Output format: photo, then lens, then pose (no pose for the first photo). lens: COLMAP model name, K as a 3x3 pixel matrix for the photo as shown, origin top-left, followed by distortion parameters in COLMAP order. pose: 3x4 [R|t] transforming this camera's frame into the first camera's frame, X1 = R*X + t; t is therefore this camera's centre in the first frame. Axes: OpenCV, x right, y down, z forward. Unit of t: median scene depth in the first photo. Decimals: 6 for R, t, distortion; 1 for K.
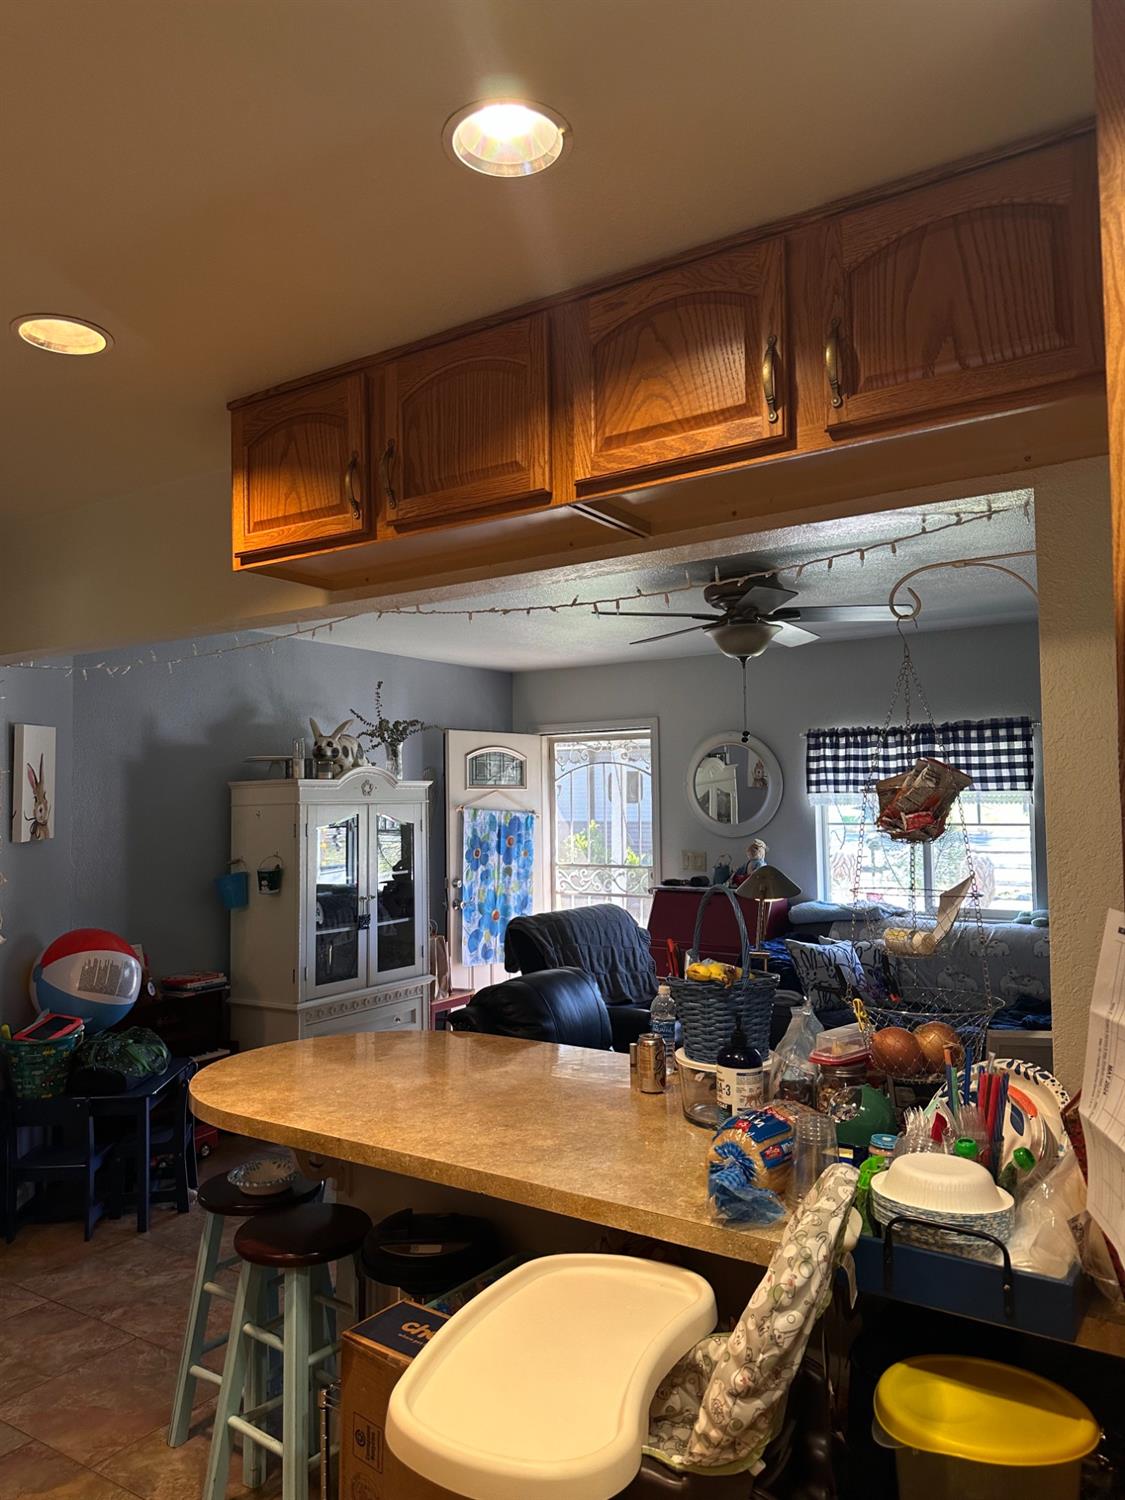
lens RADIAL K [[1063.9, 0, 562.9], [0, 1063.9, 748.6], [0, 0, 1]] dist [0.009514, -0.001624]
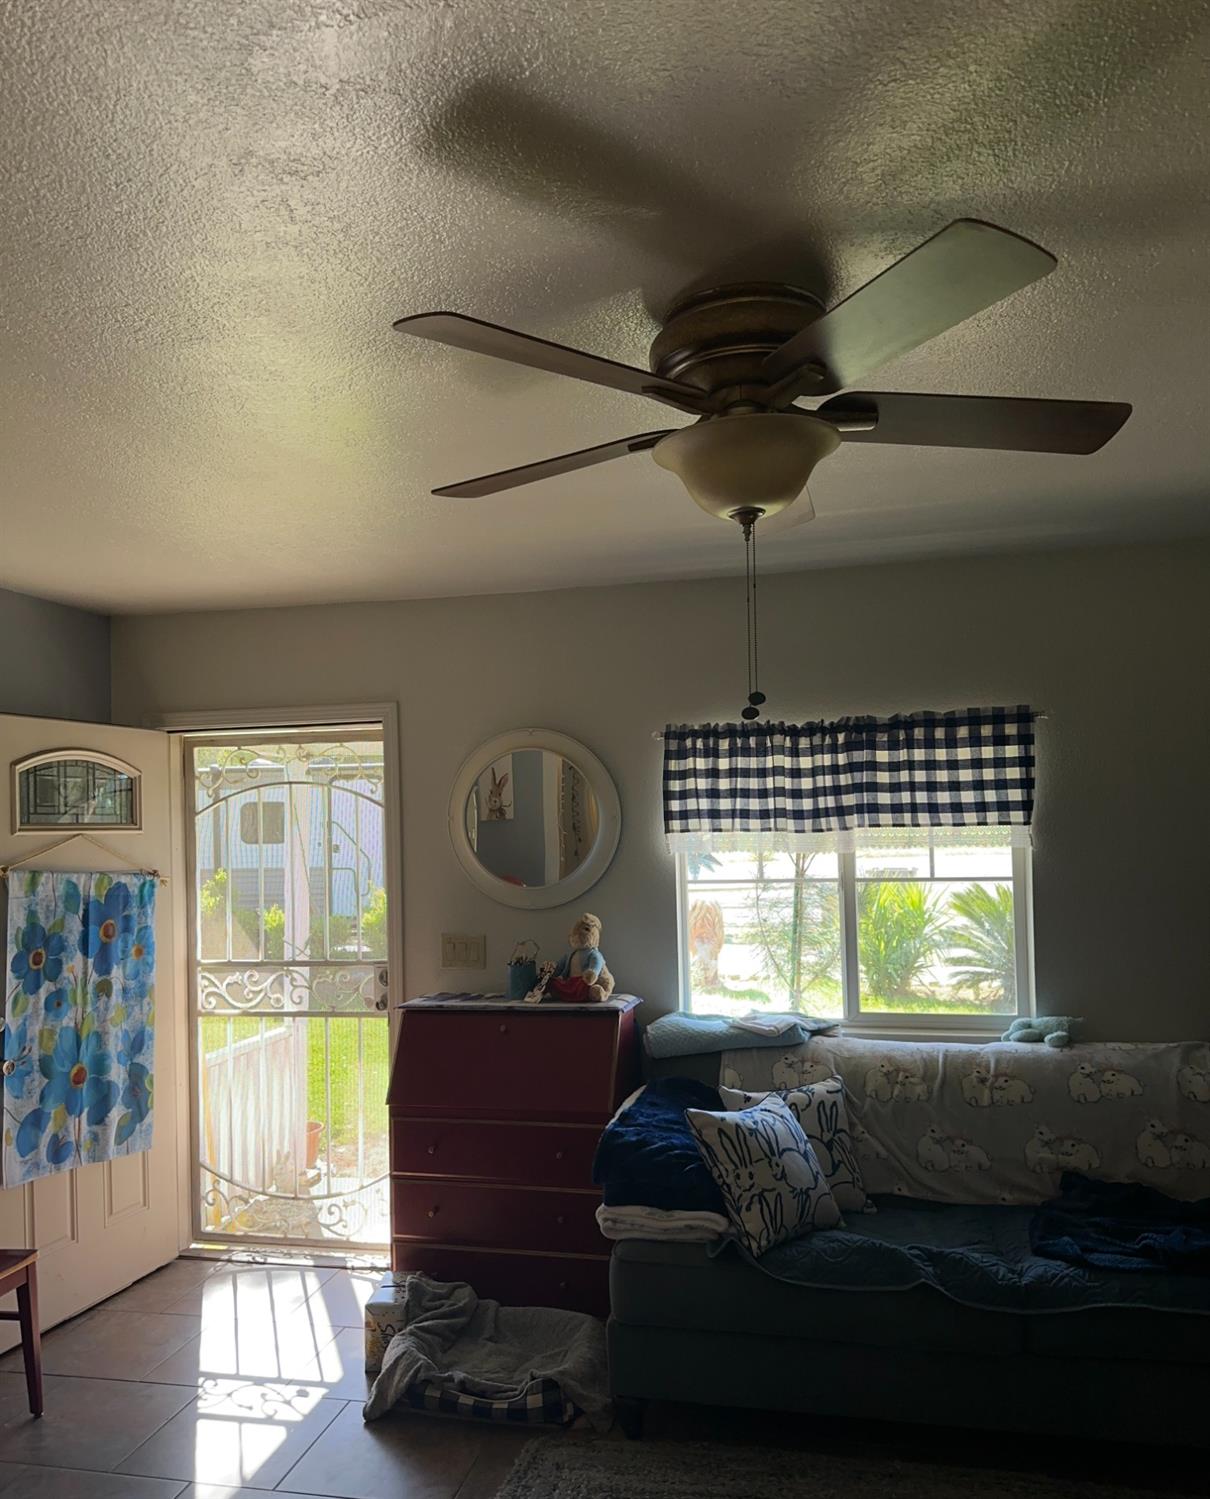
lens RADIAL K [[1283.8, 0, 674.3], [0, 1283.8, 800.9], [0, 0, 1]] dist [0.062262, -0.029611]
pose [[0.931260, -0.004129, 0.364332, -0.025446], [-0.003332, 0.999797, 0.019846, 0.010113], [-0.364341, -0.019696, 0.931057, 0.335962]]
